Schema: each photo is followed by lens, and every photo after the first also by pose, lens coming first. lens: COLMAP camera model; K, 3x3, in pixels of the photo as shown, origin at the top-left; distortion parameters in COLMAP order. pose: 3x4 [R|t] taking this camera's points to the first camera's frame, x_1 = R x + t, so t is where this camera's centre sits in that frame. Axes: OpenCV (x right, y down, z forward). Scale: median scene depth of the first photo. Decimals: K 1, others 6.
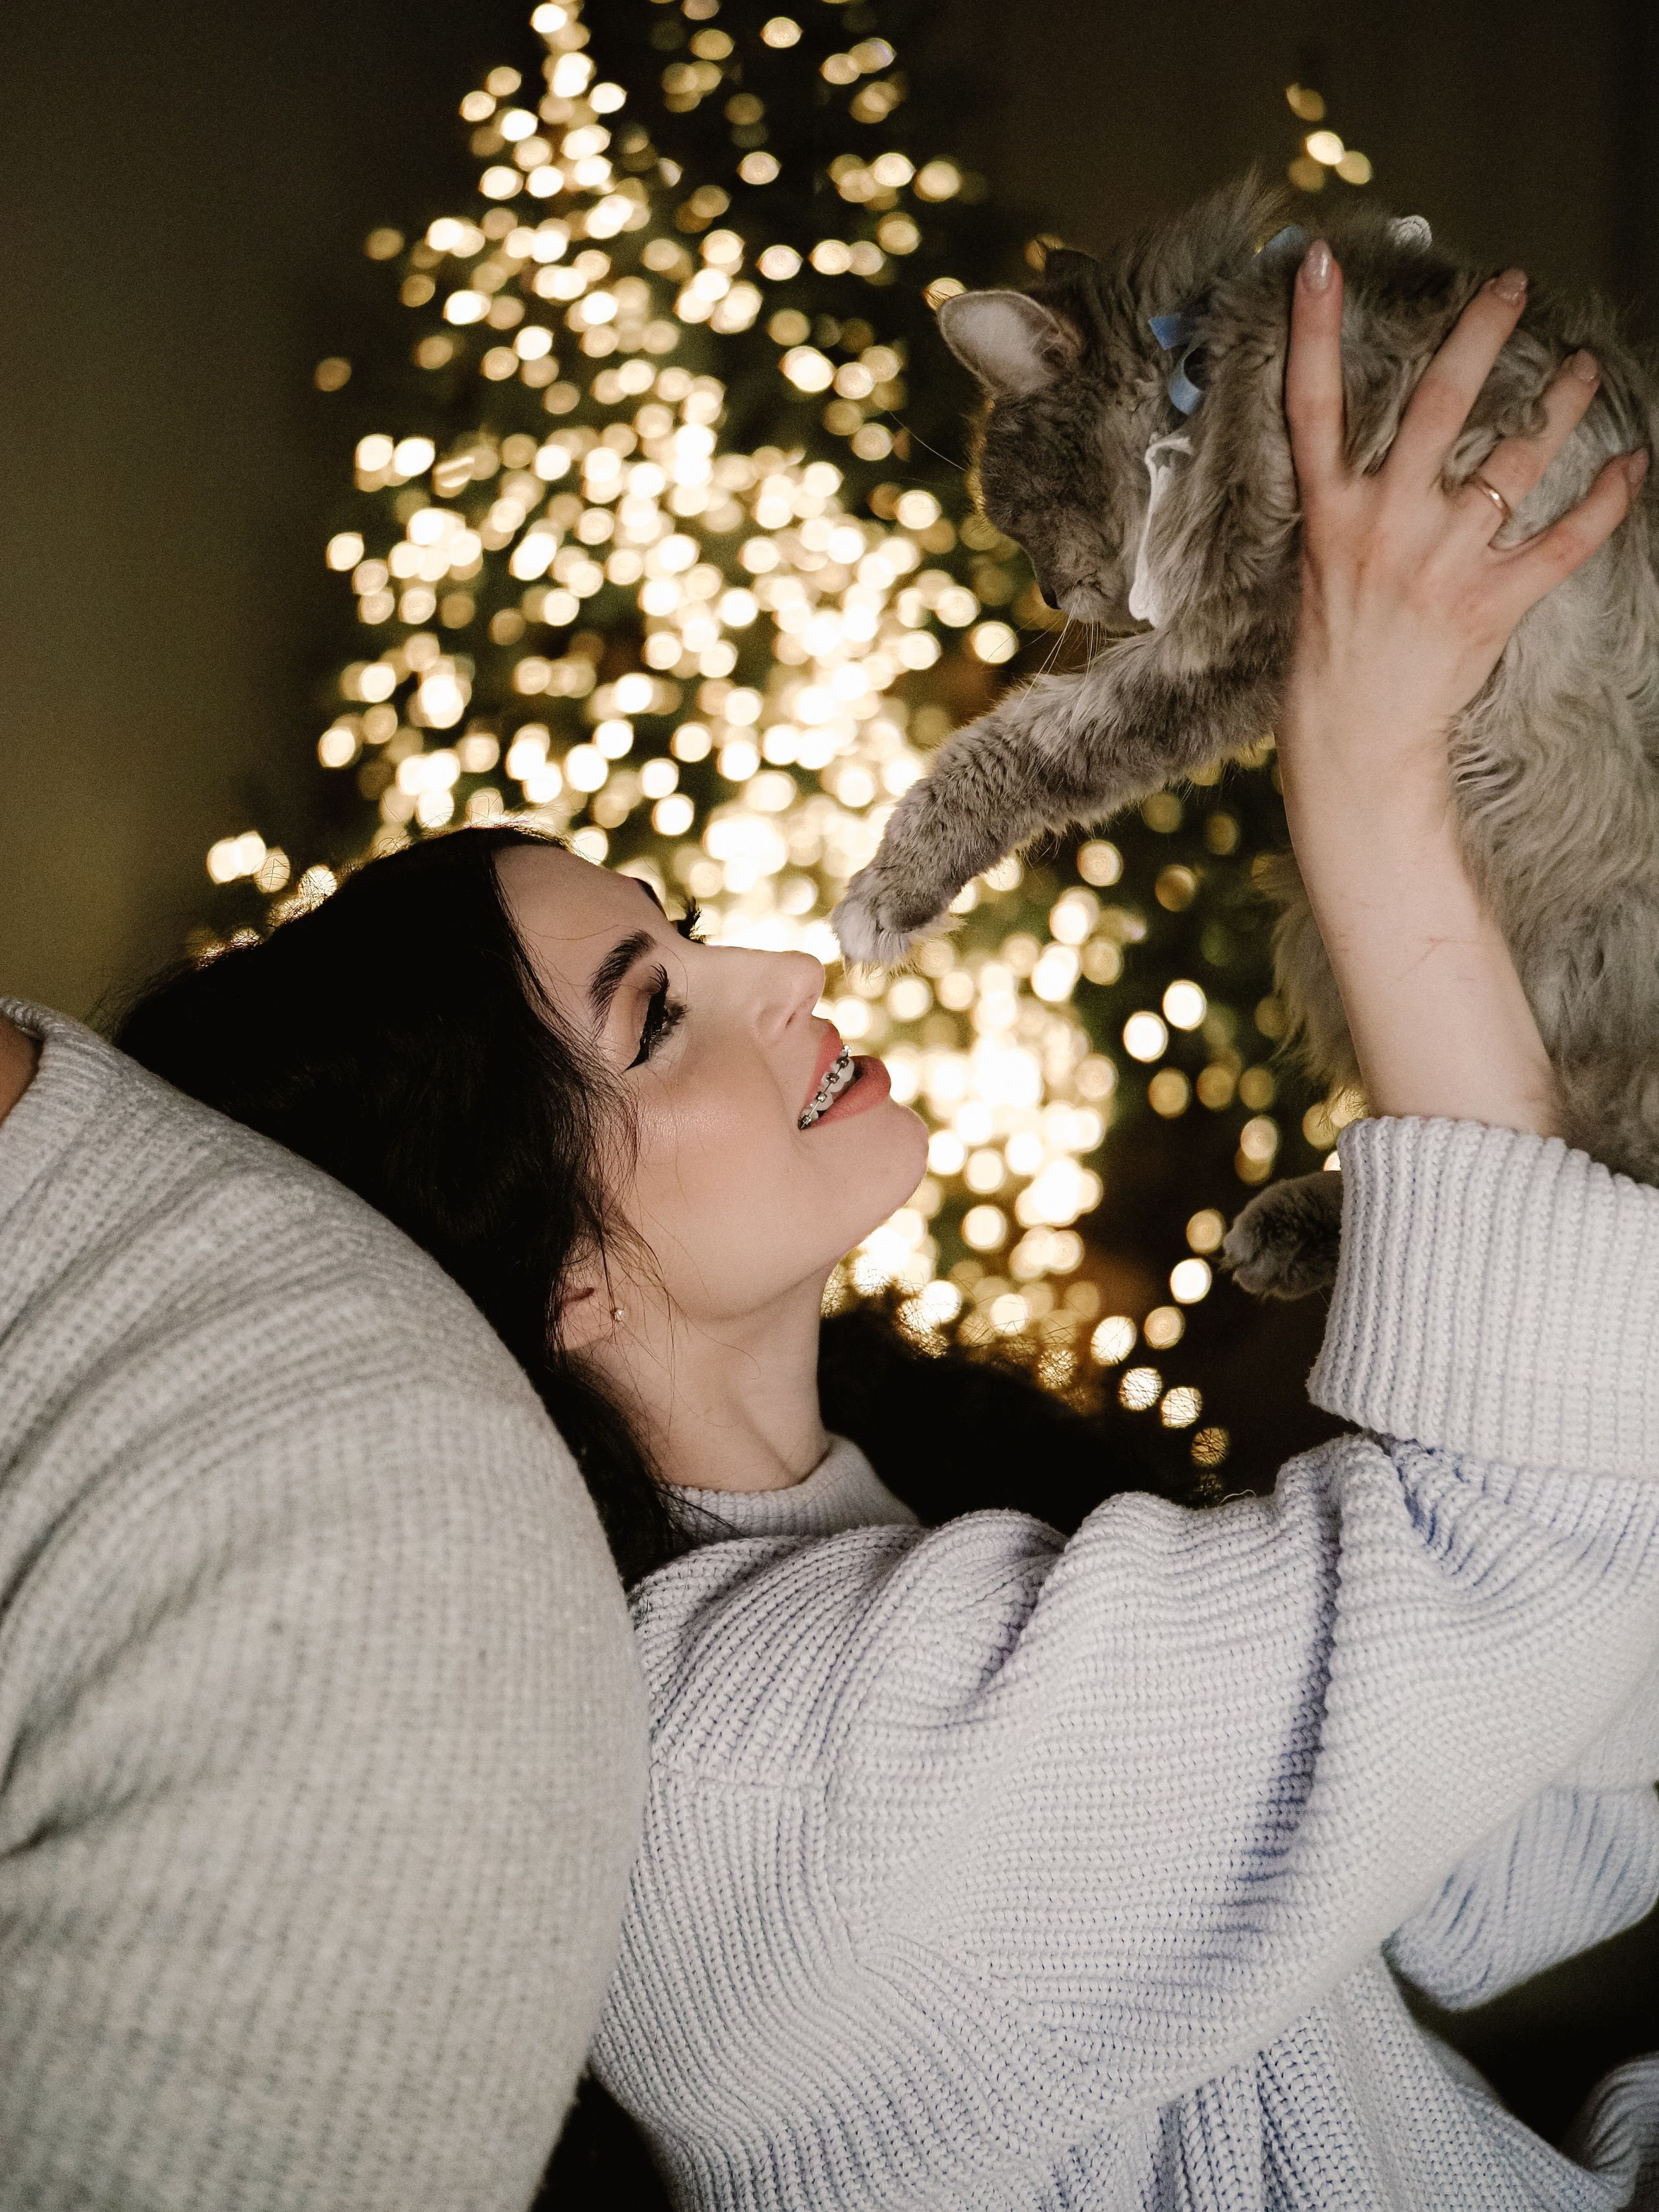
lens RADIAL K [[3222.4, 0, 842.3], [0, 3222.4, 1120.2], [0, 0, 1]] dist [0.029880, 0.000000]
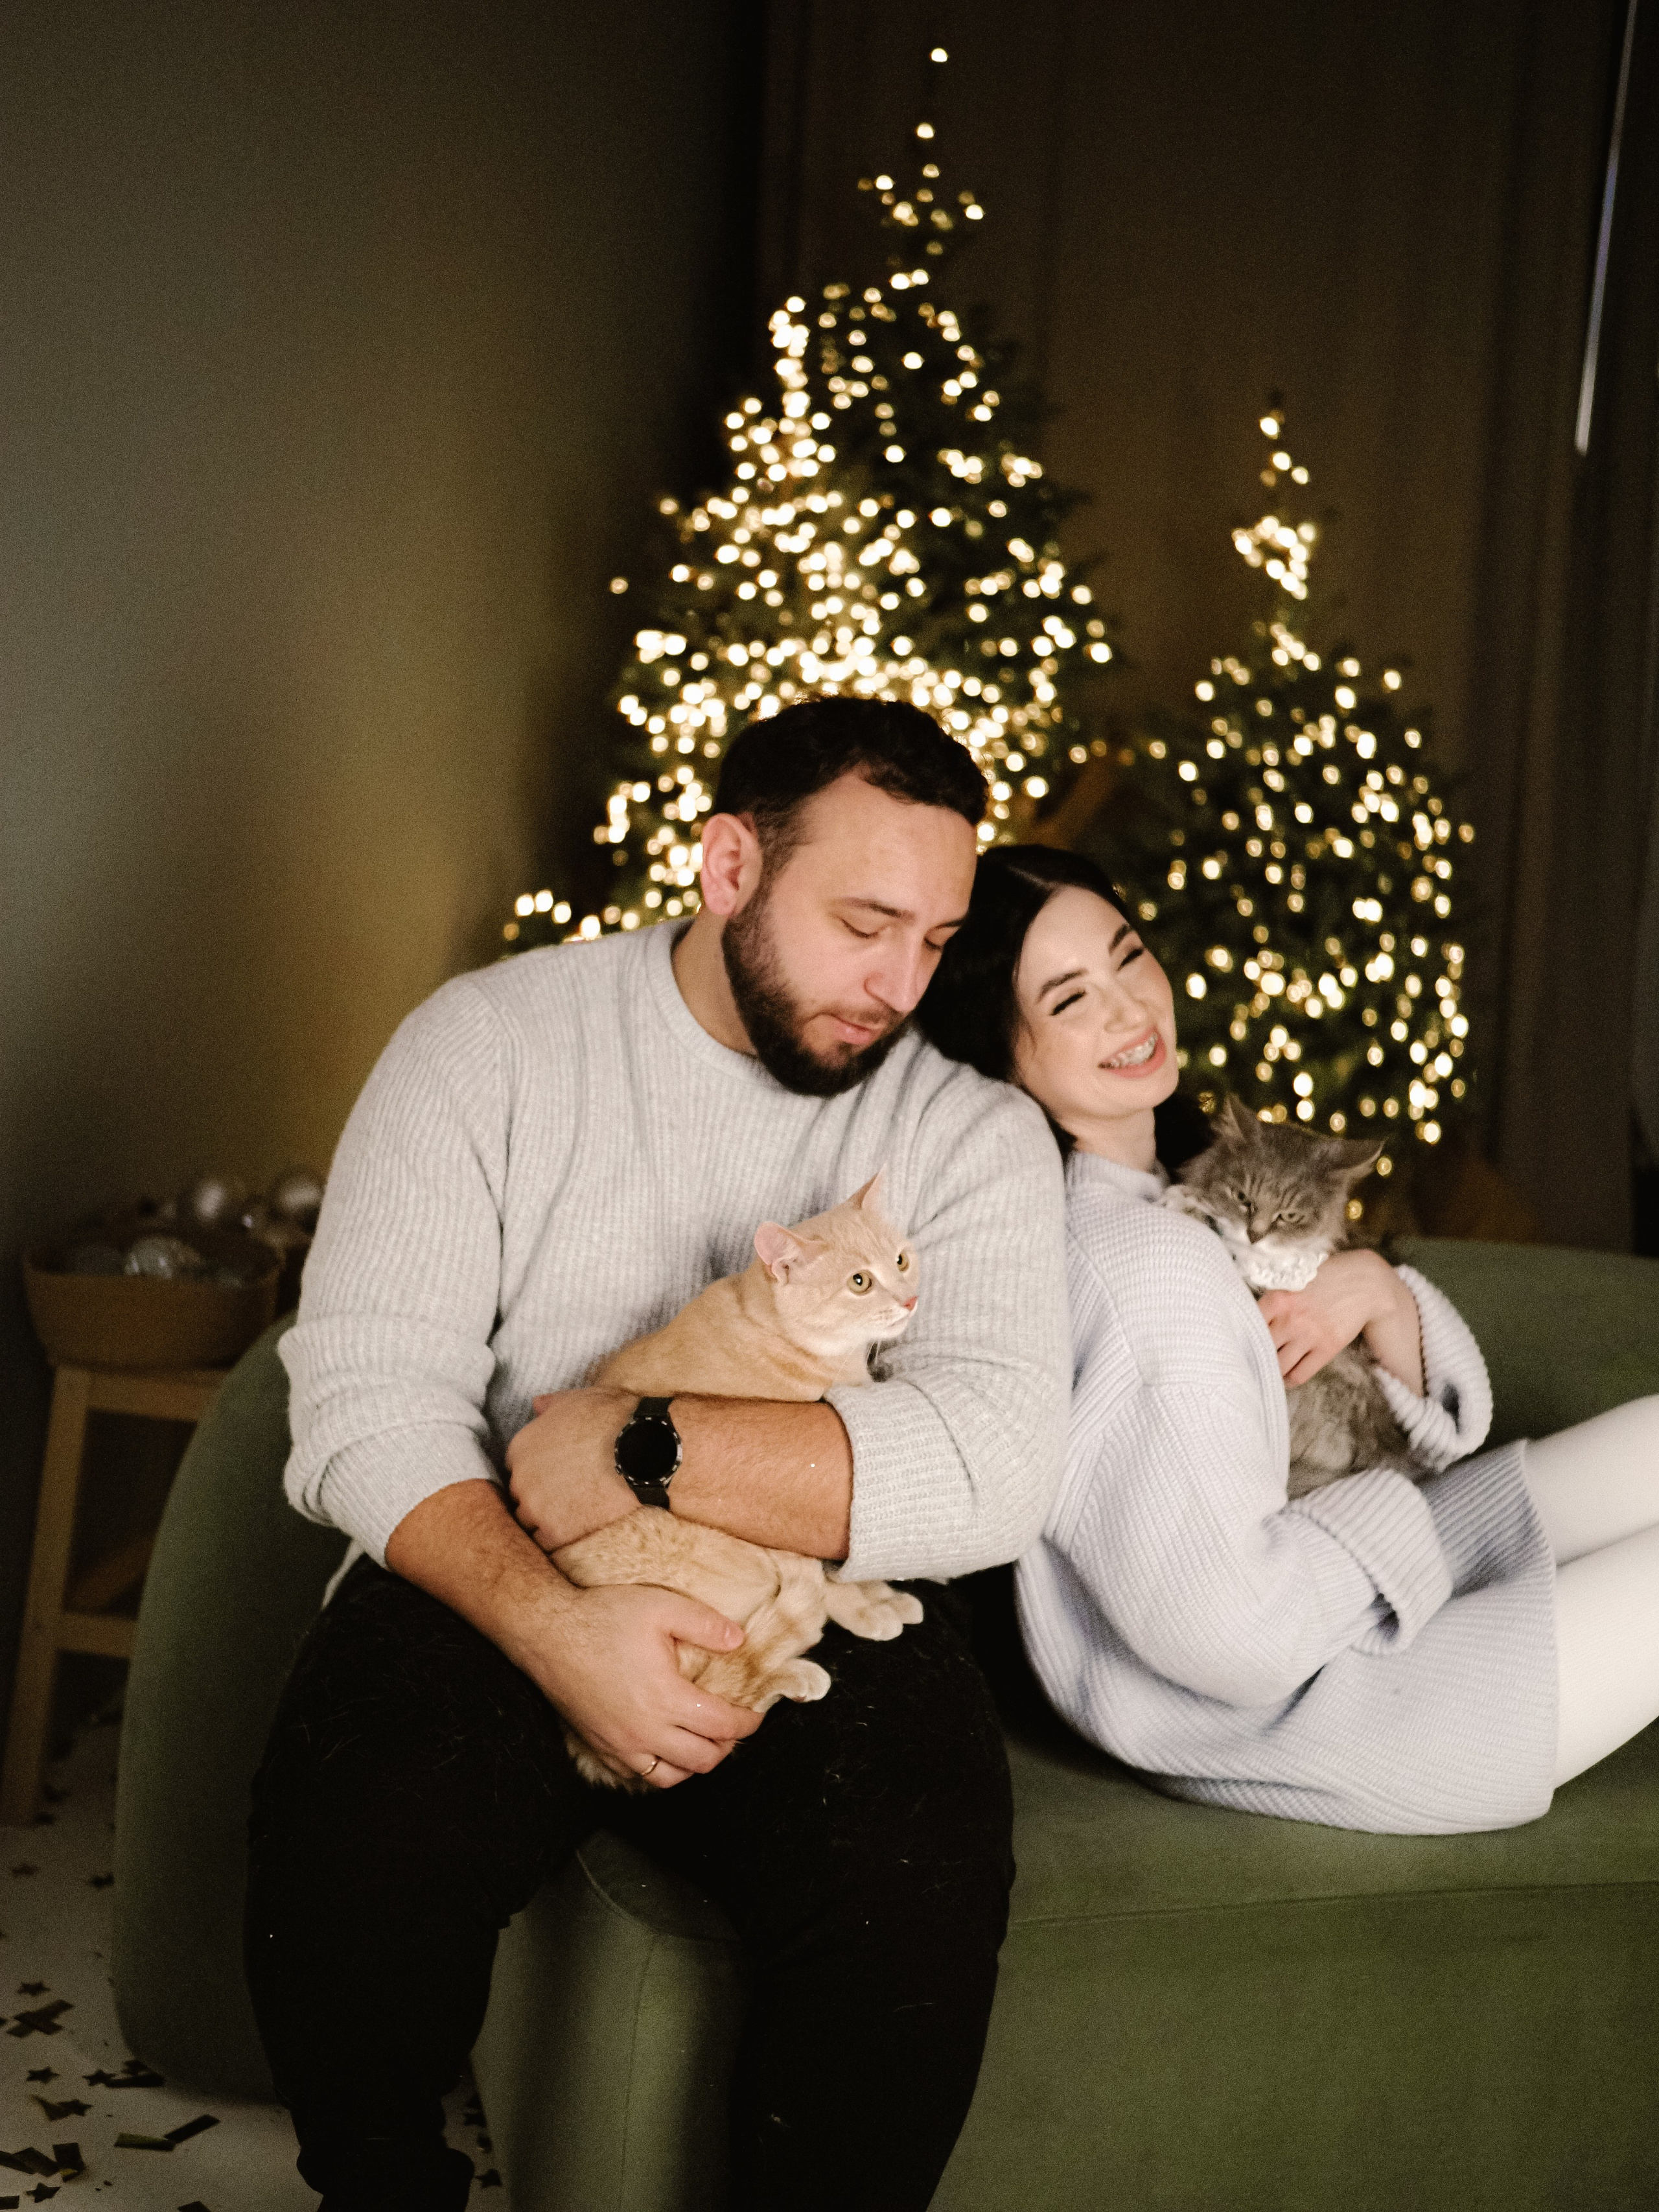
lens RADIAL K [[3222.4, 0, 833.8], [0, 3222.4, 1083.1], [0, 0, 1]] dist [0.029880, 0.000000]
pose [[0.997716, 0.047997, 0.047524, -0.125473], [-0.045769, 0.997850, -0.046916, 0.066449], [-0.049673, 0.044634, 0.997768, -0.507120]]
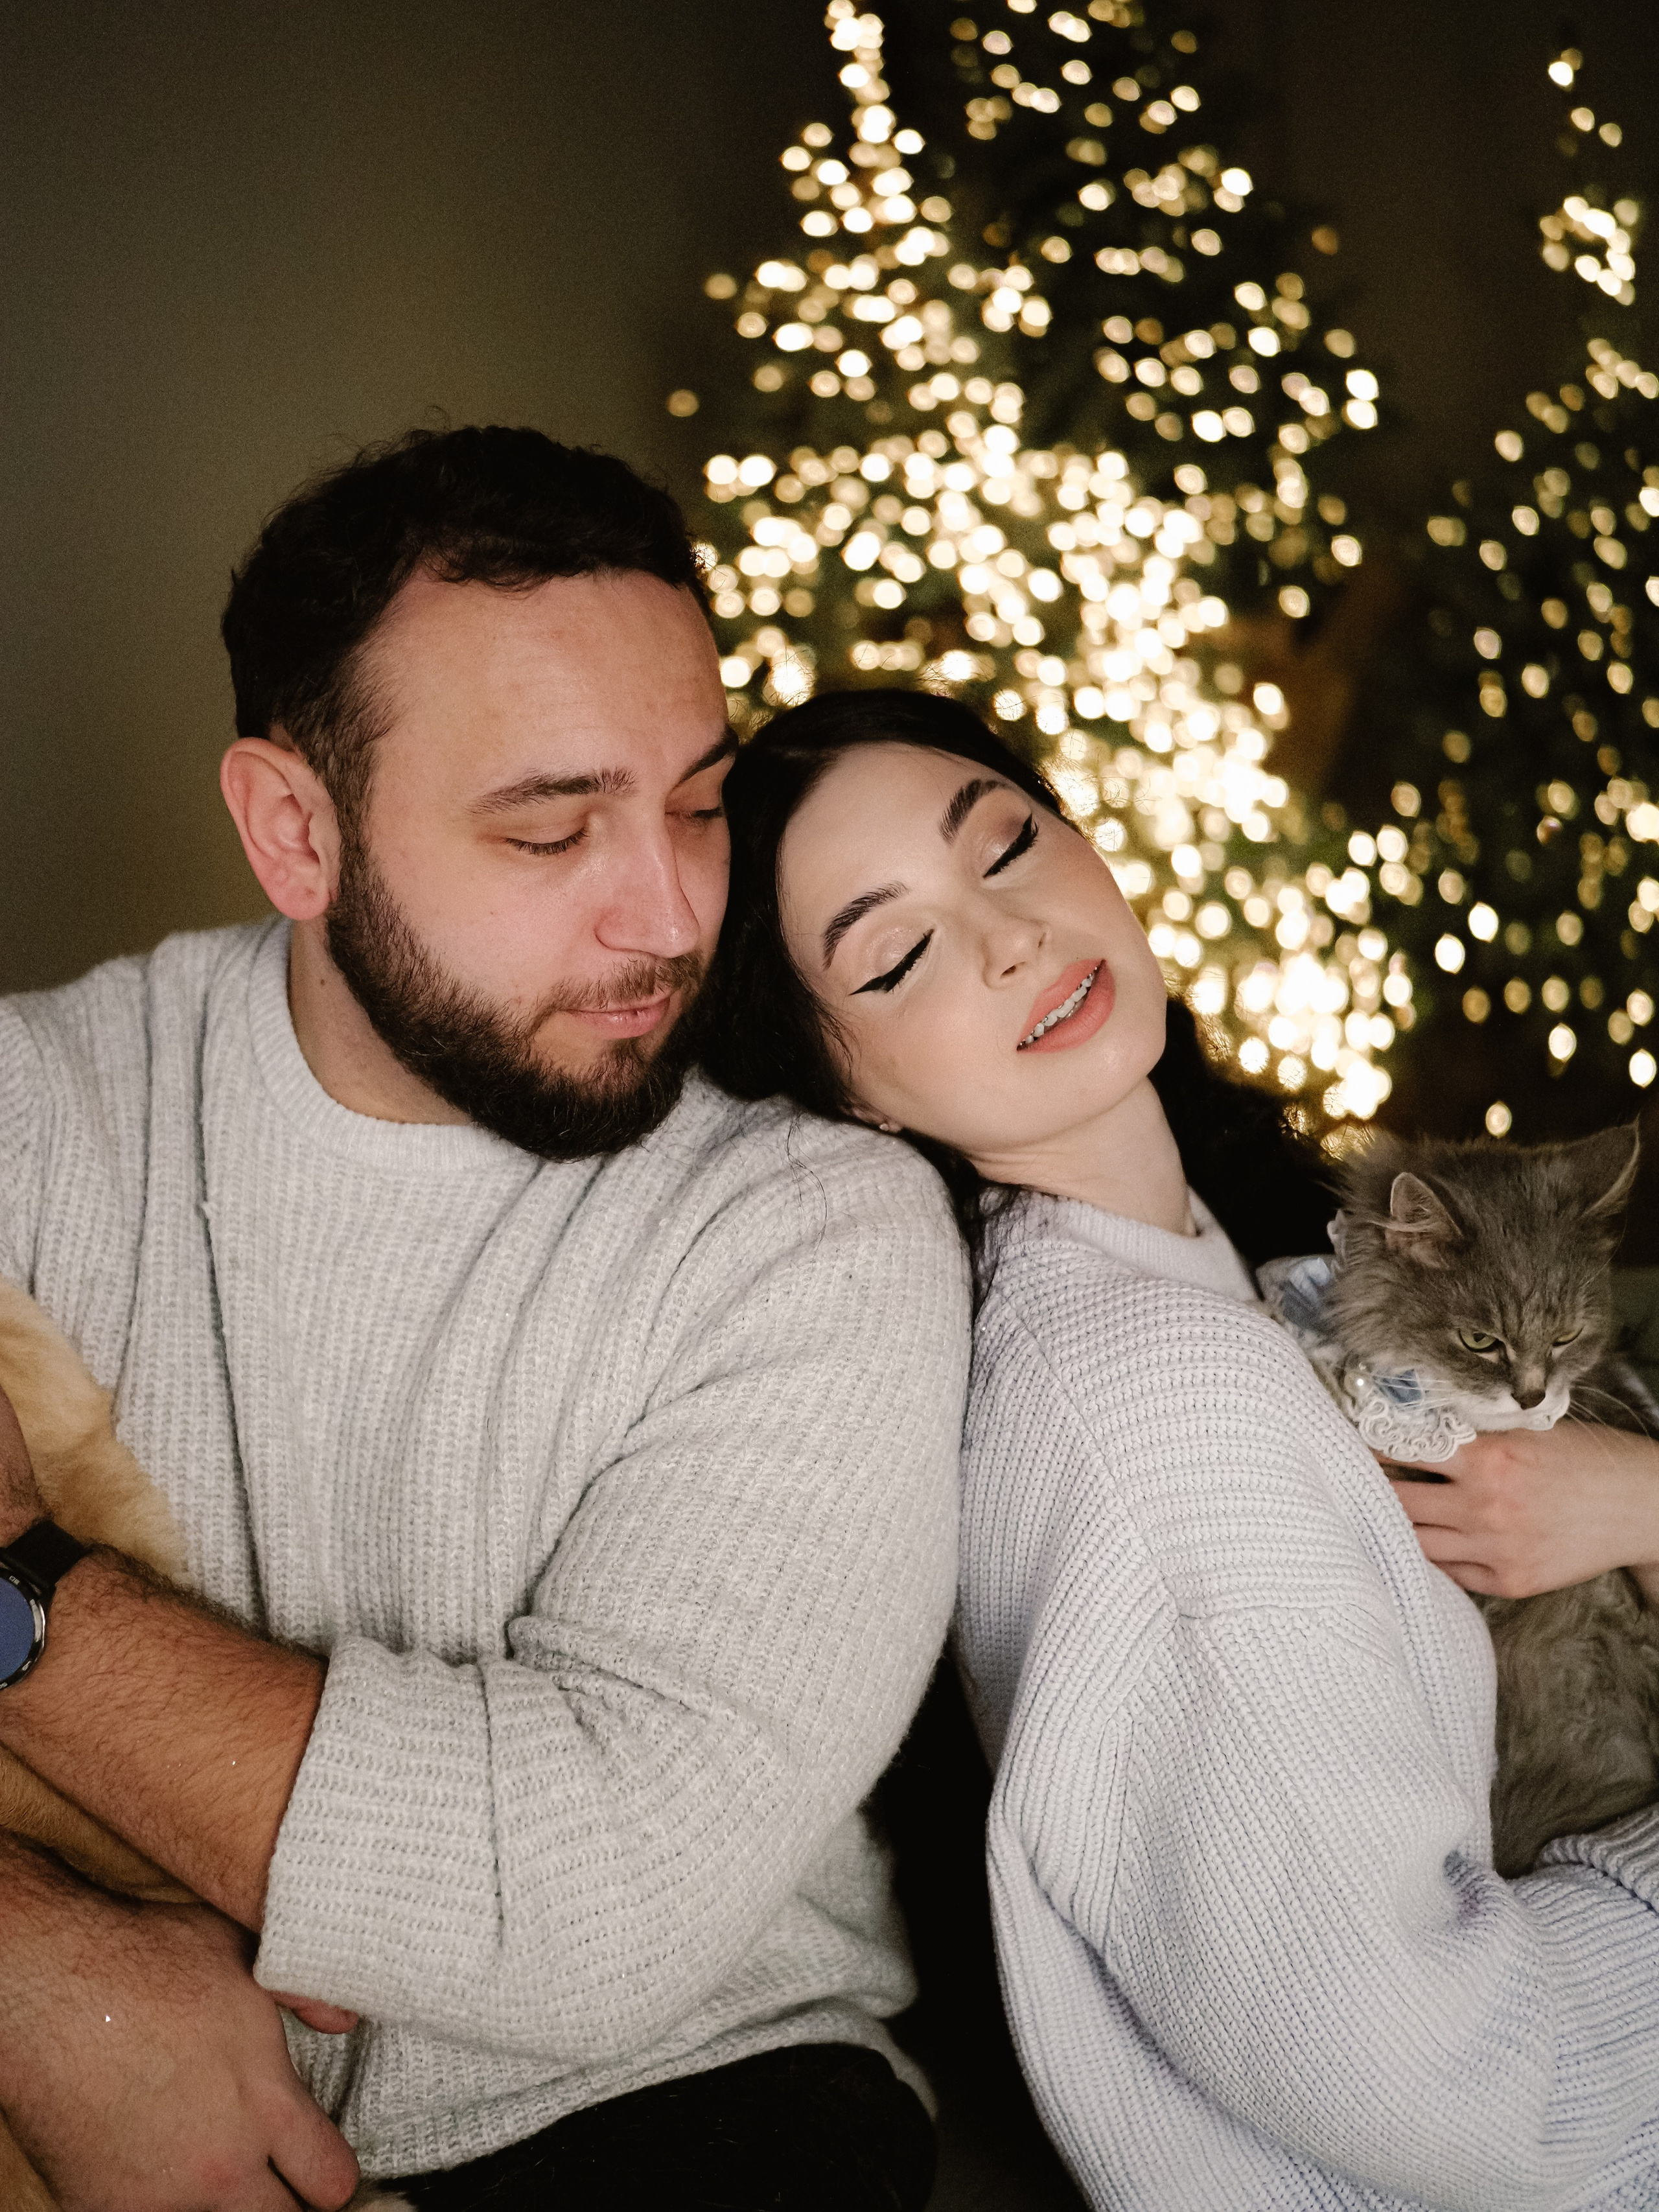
lens RADIAL K [[3222.4, 0, 834.3], [0, 3222.4, 1089.5], [0, 0, 1]] dist [0.029880, 0.000000]
pose [[0.991007, -0.049067, -0.124486, 0.025774], [0.048720, 0.998795, -0.005833, 0.019637], [0.124623, -0.000284, 0.992204, -0.123078]]
